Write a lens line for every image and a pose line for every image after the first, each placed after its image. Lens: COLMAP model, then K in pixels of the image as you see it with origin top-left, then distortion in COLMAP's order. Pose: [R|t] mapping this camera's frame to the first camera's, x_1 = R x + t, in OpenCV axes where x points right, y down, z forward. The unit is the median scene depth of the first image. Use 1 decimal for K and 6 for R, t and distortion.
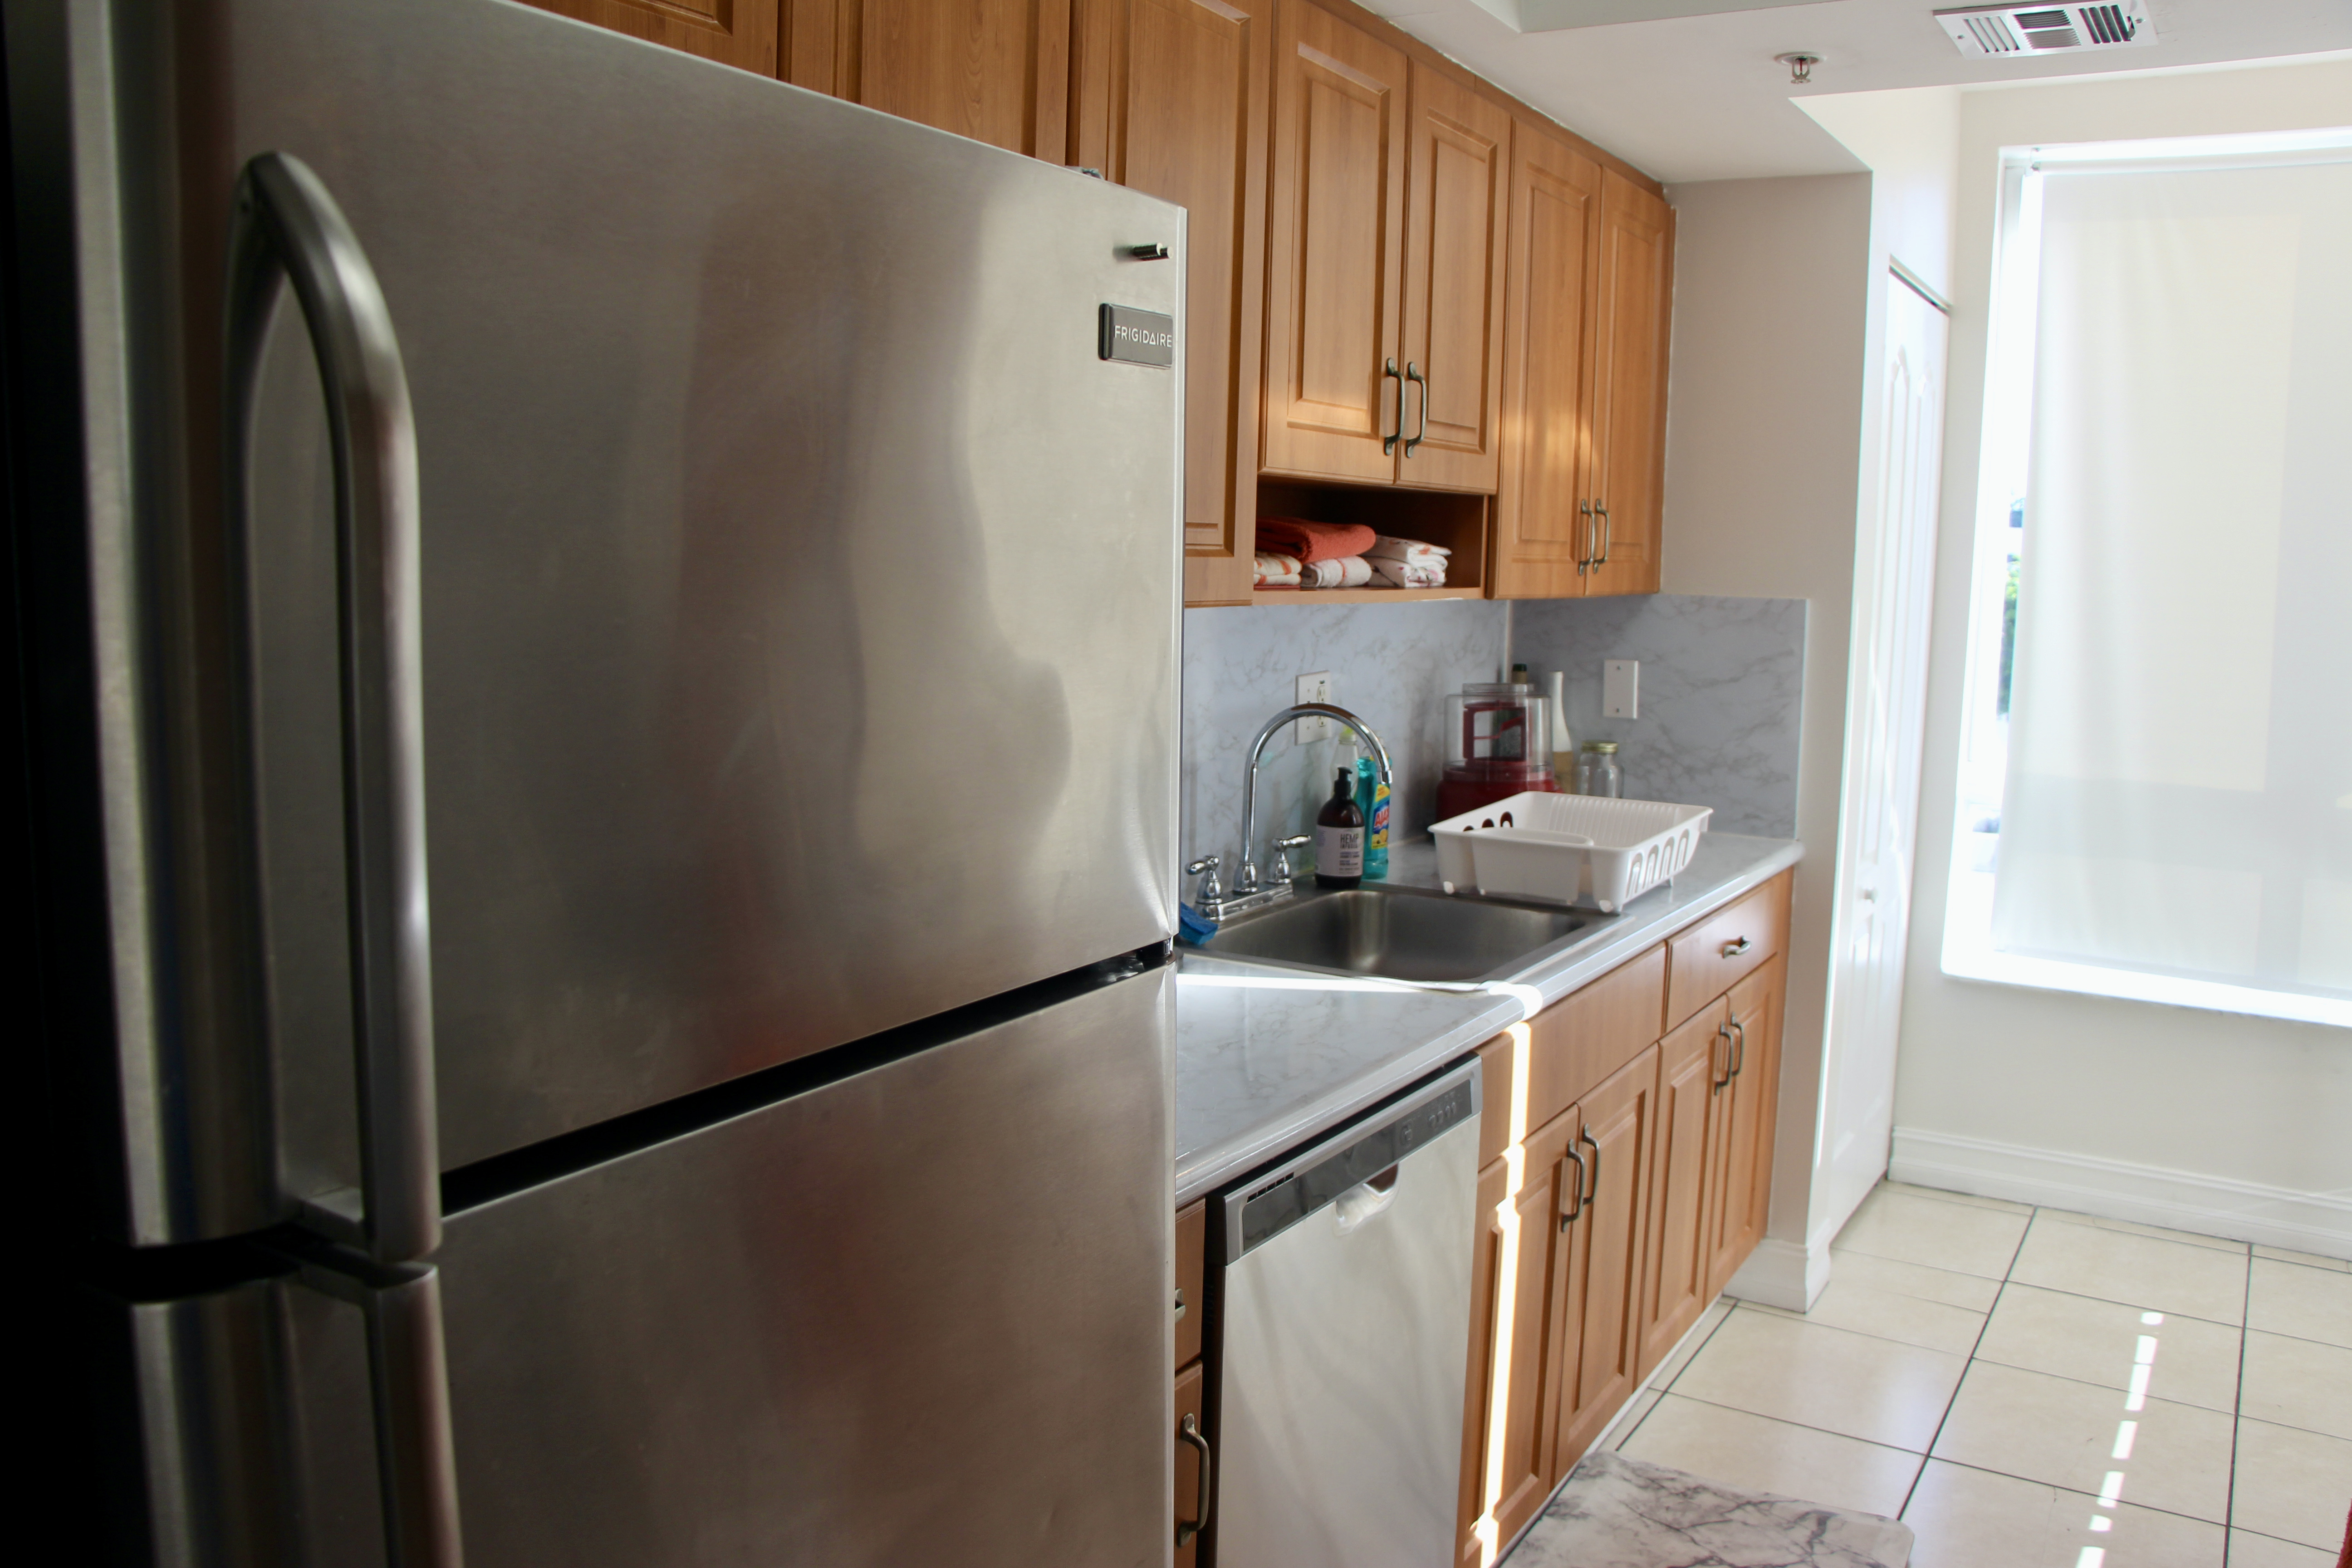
lens RADIAL K [[1933.1, 0, 1173.6], [0, 1933.1, 790.4], [0, 0, 1]] dist [-0.178383, 0.153724]
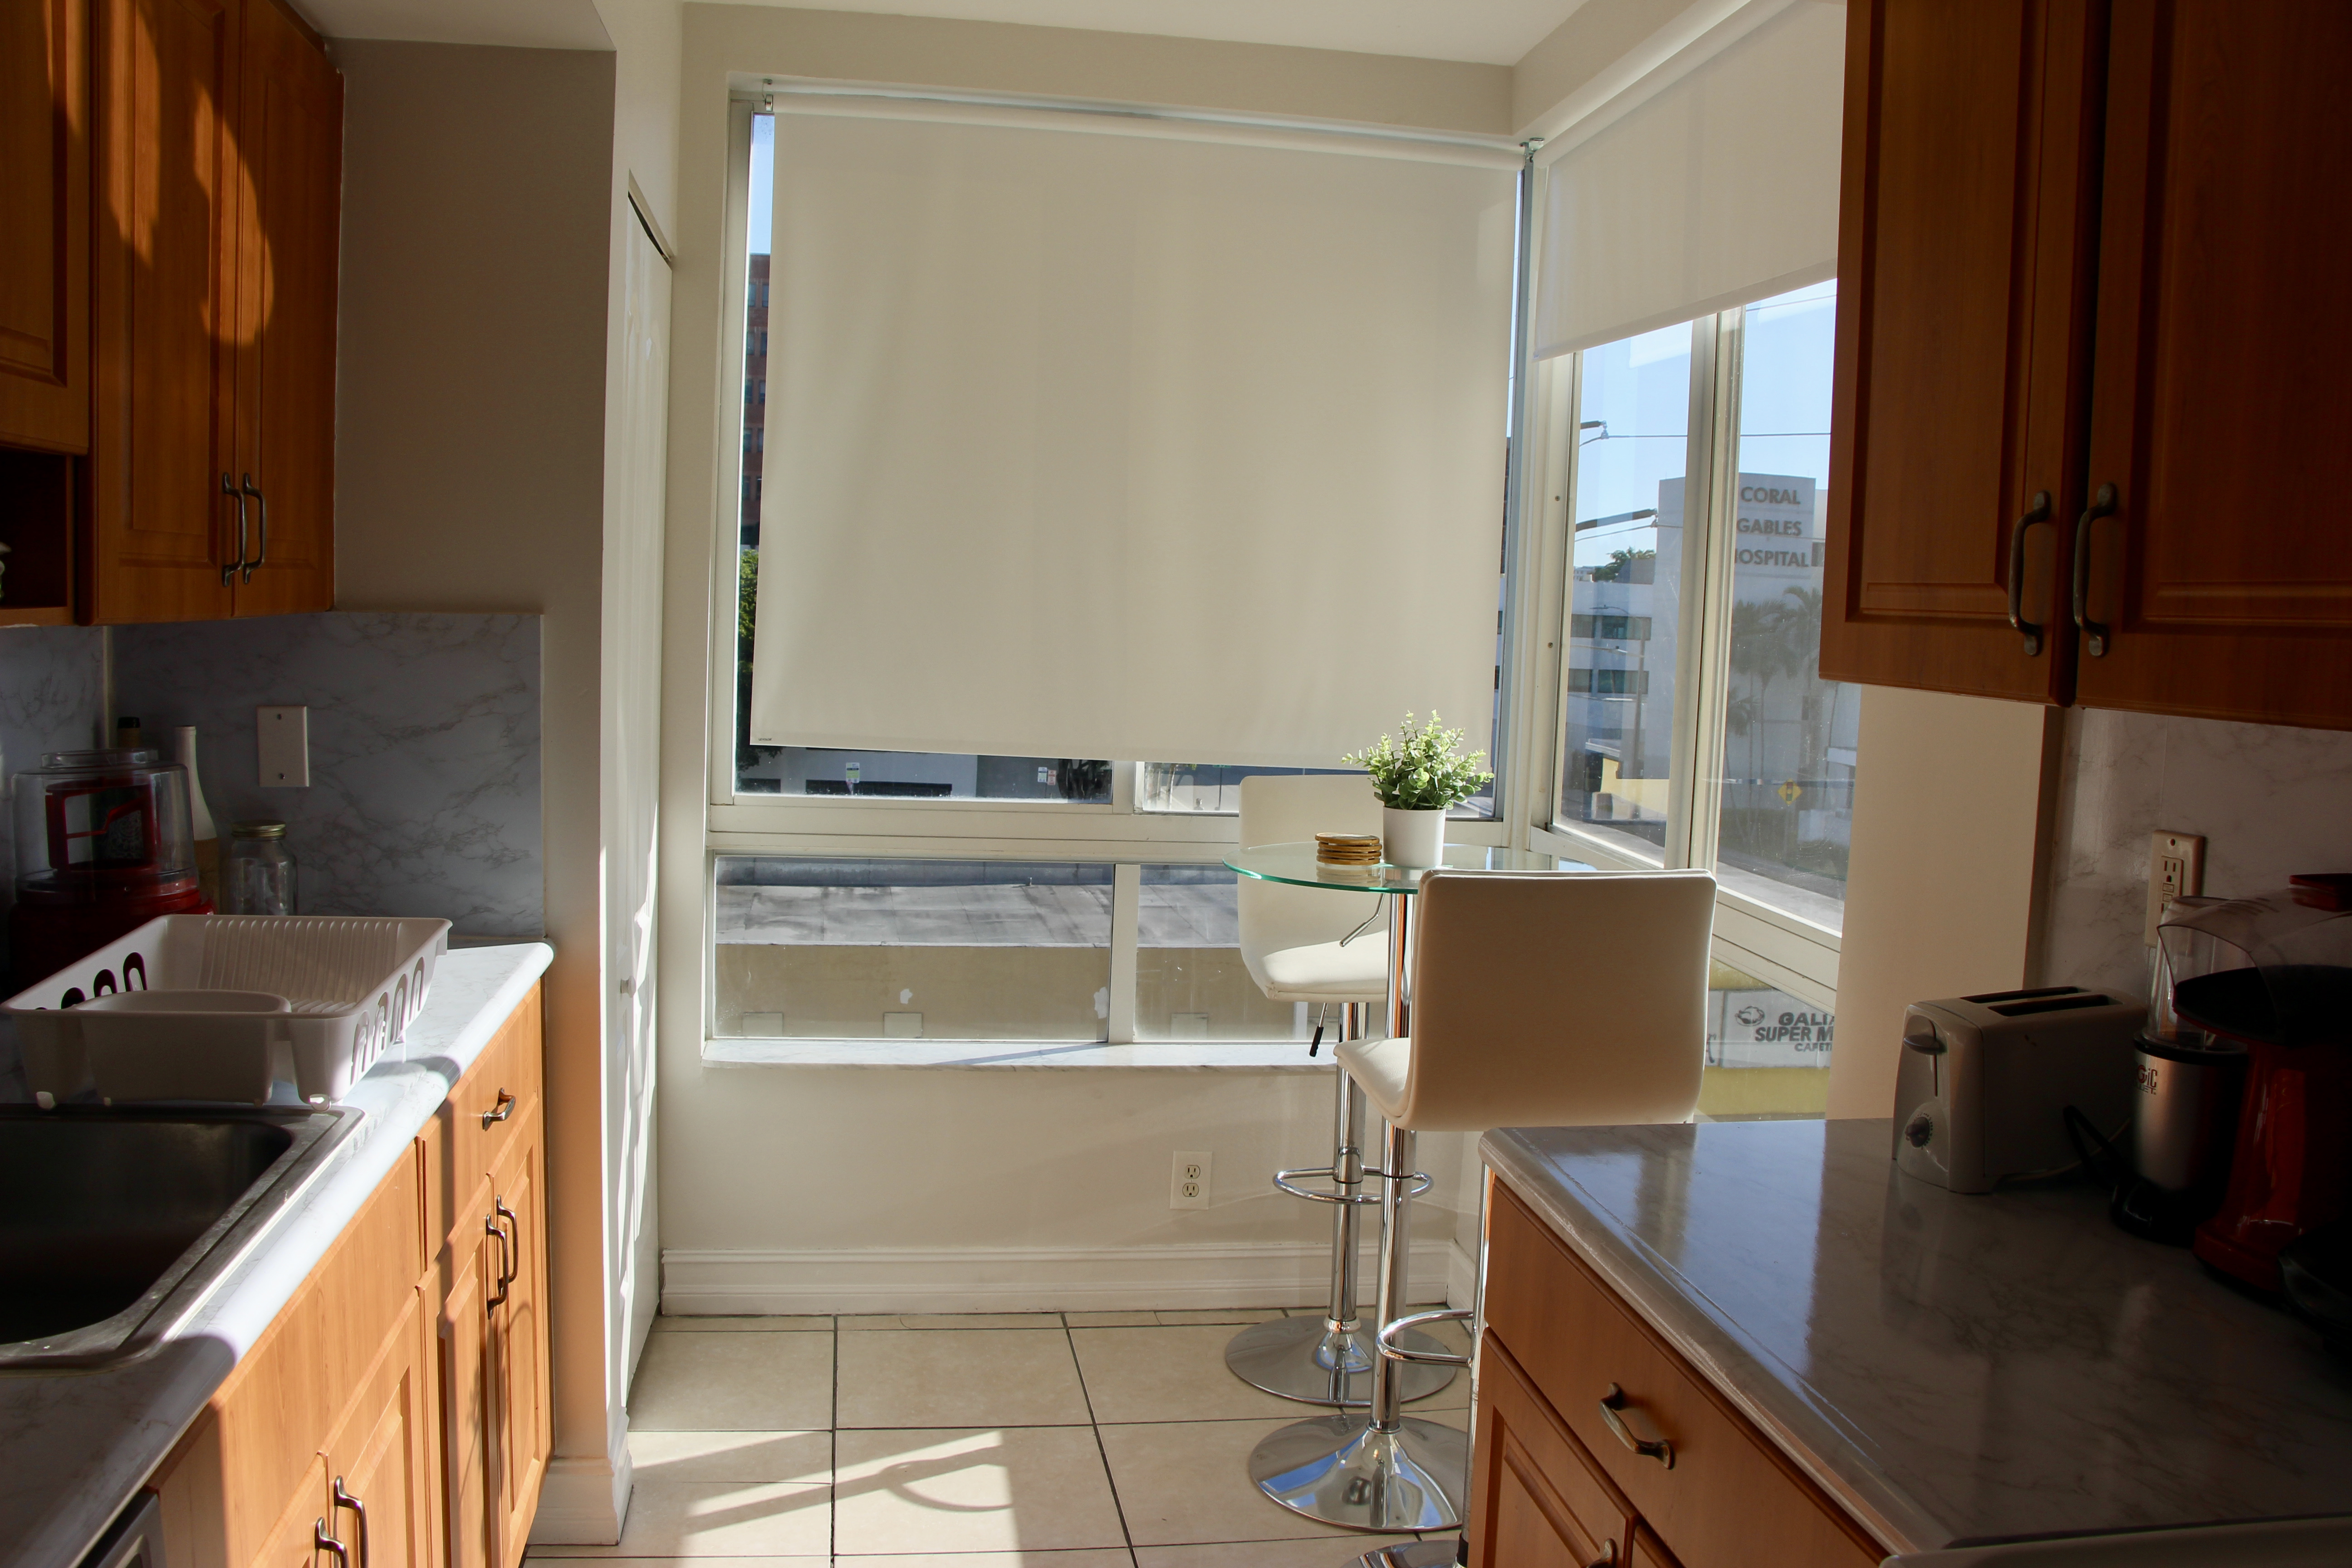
lens RADIAL K [[1933.1, 0, 1187.9], [0, 1933.1, 790.8], [0, 0, 1]] dist [-0.178383, 0.153724]
pose [[0.755953, -0.060715, 0.651804, 0.035072], [0.065124, 0.997725, 0.017407, -0.027628], [-0.651379, 0.029289, 0.758187, 0.264505]]
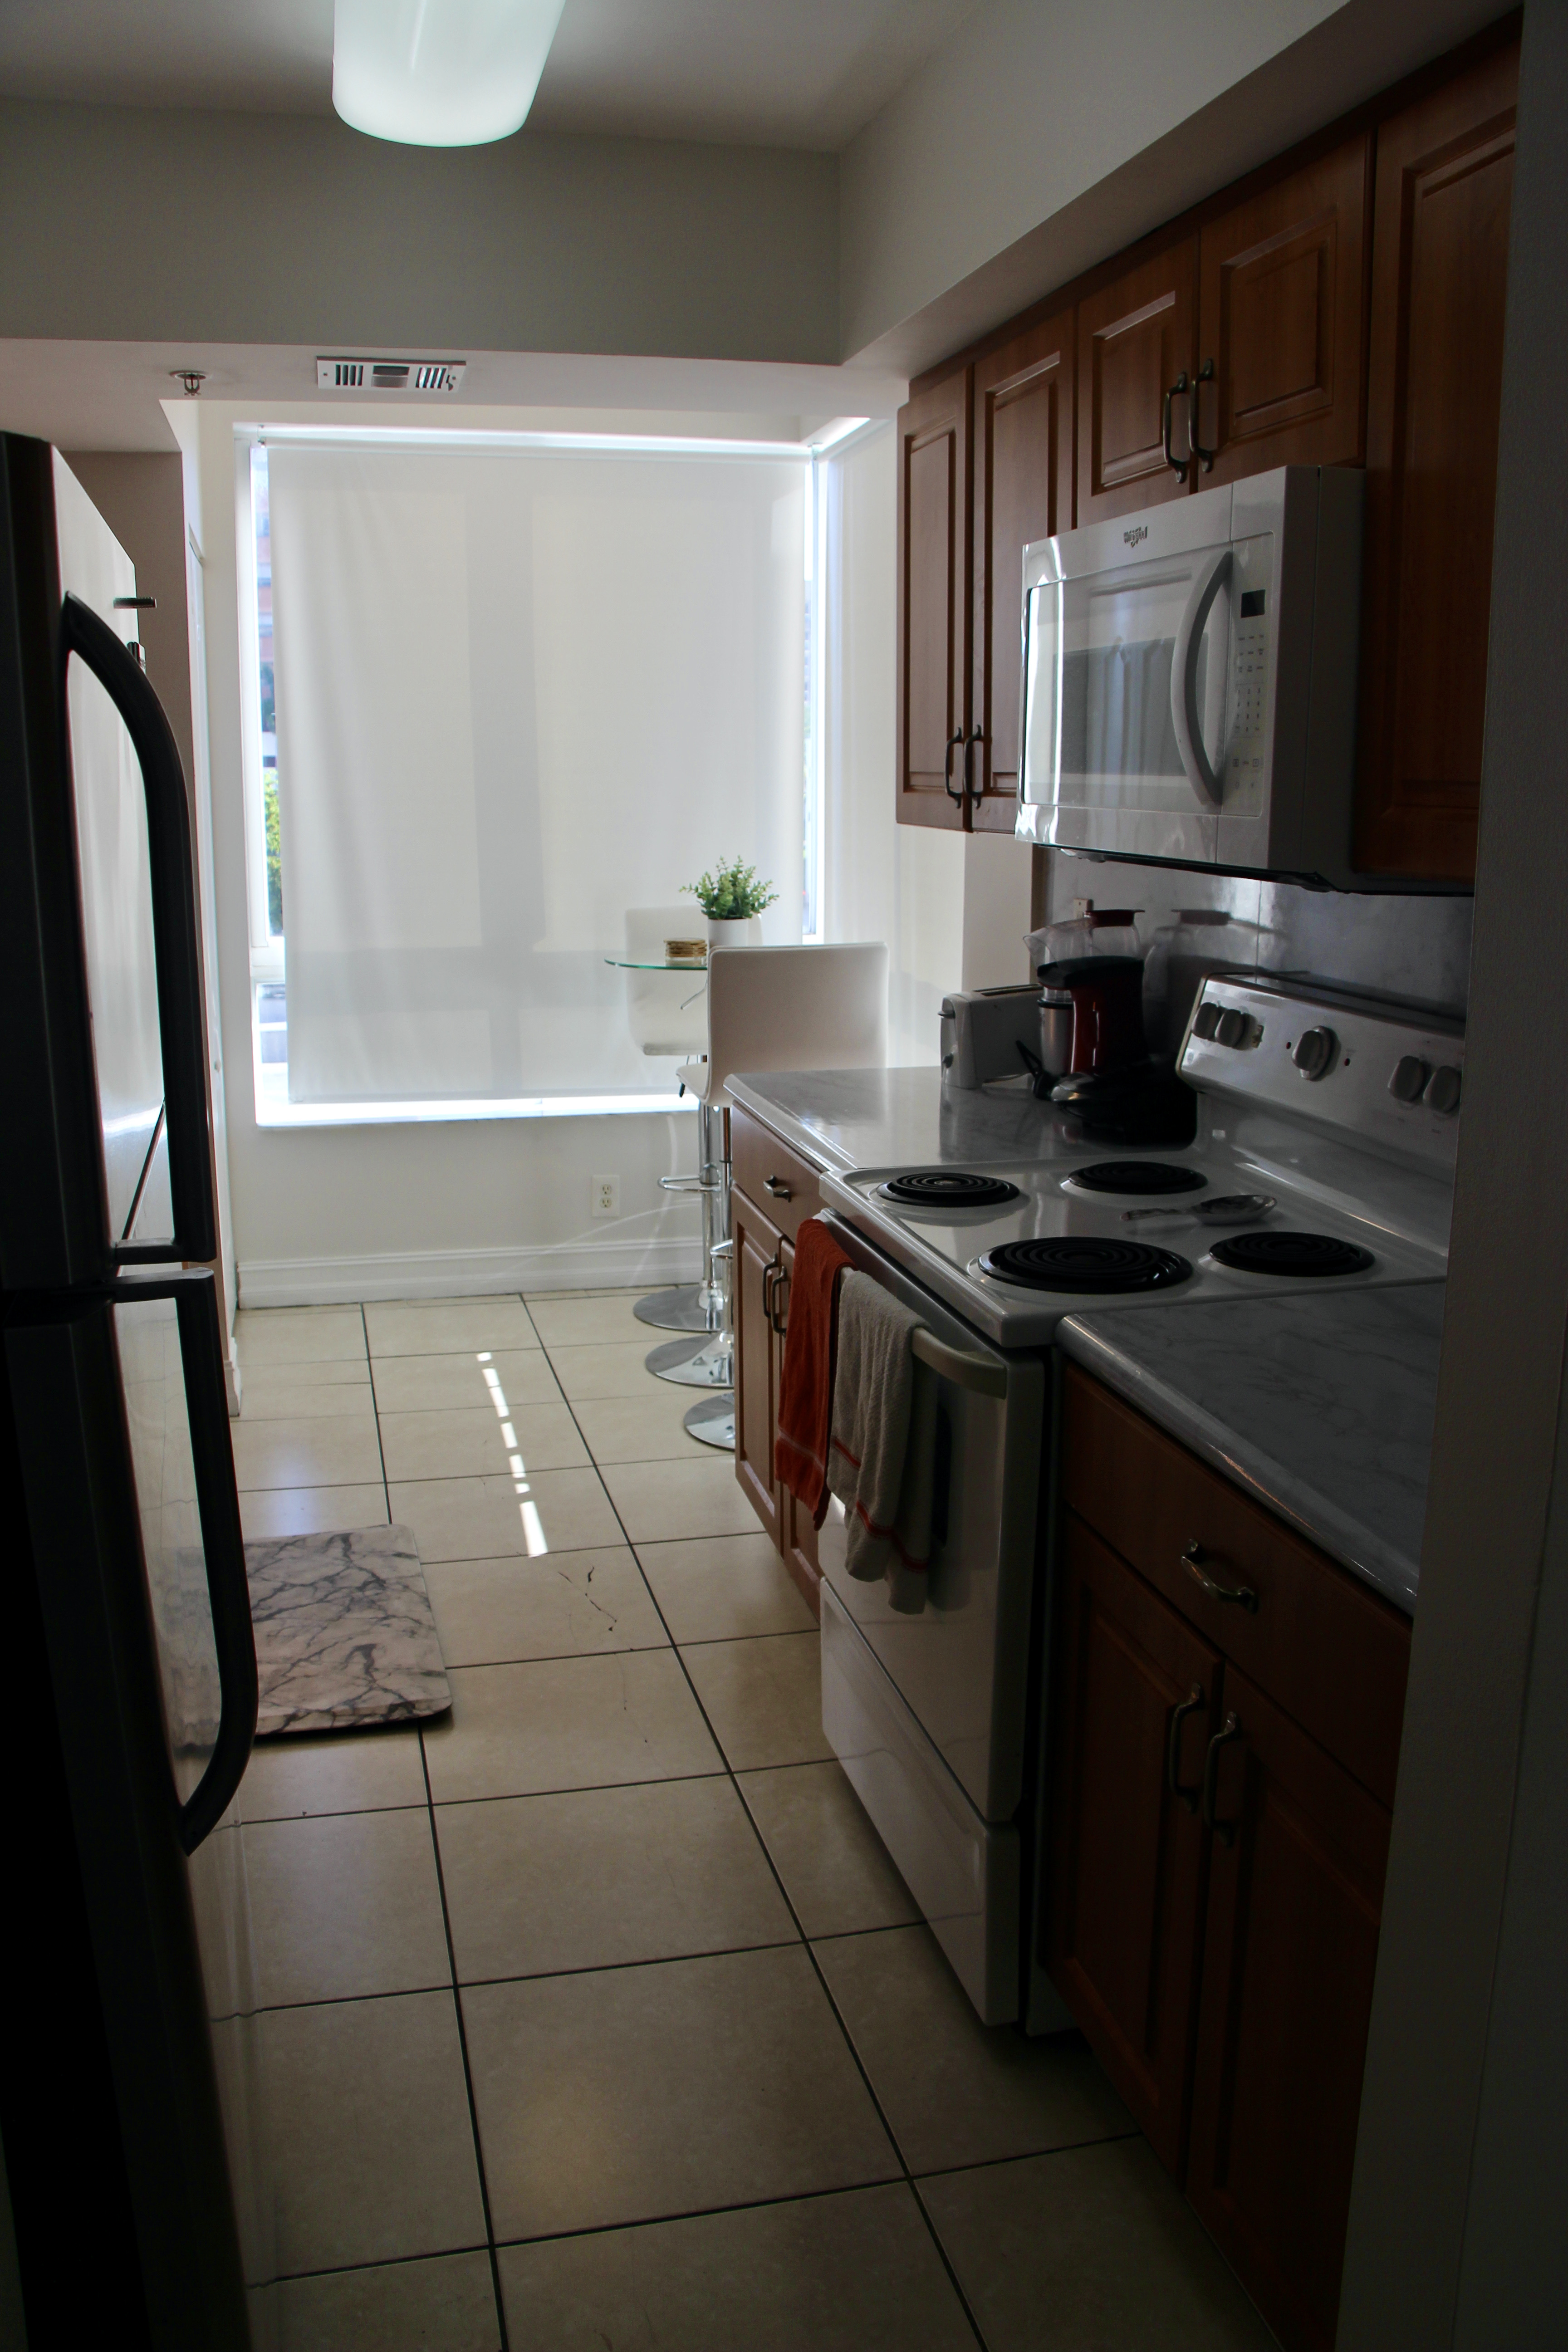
lens RADIAL K [[1933.1, 0, 762.3], [0, 1933.1, 1192.0], [0, 0, 1]] dist [-0.178383, 0.153724]
pose [[0.712672, -0.175380, 0.679221, -0.232319], [0.106713, 0.984079, 0.142128, -0.000207], [-0.693333, -0.028809, 0.720041, -0.109704]]
